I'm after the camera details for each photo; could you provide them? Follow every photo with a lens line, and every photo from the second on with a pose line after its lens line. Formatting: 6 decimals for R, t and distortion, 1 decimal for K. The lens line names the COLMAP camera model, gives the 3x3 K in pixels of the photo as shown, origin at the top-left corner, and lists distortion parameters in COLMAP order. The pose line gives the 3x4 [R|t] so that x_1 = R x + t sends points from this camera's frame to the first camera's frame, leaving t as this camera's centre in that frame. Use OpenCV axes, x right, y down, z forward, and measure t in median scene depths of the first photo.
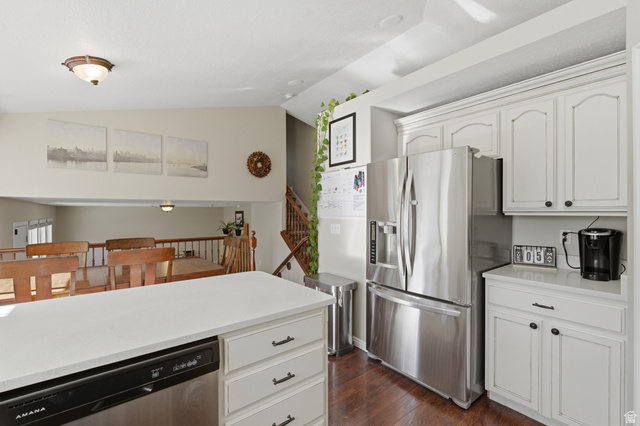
lens RADIAL K [[286.0, 0, 321.6], [0, 286.0, 210.4], [0, 0, 1]] dist [-0.004355, 0.000245]
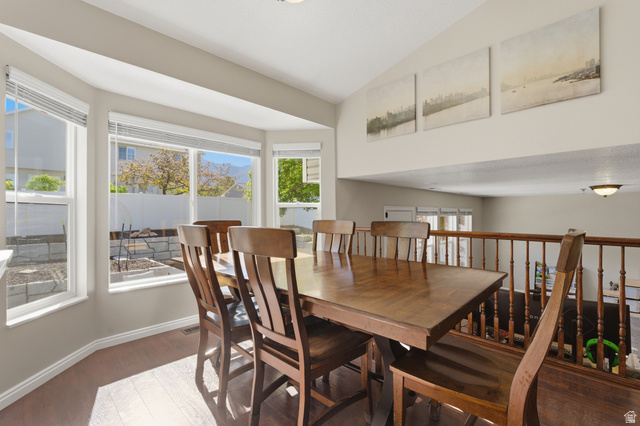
lens RADIAL K [[286.0, 0, 318.1], [0, 286.0, 209.4], [0, 0, 1]] dist [-0.004355, 0.000245]
pose [[0.127091, -0.005212, -0.991877, -0.057944], [0.005329, 0.999975, -0.004571, 0.058072], [0.991877, -0.004704, 0.127116, 0.616241]]
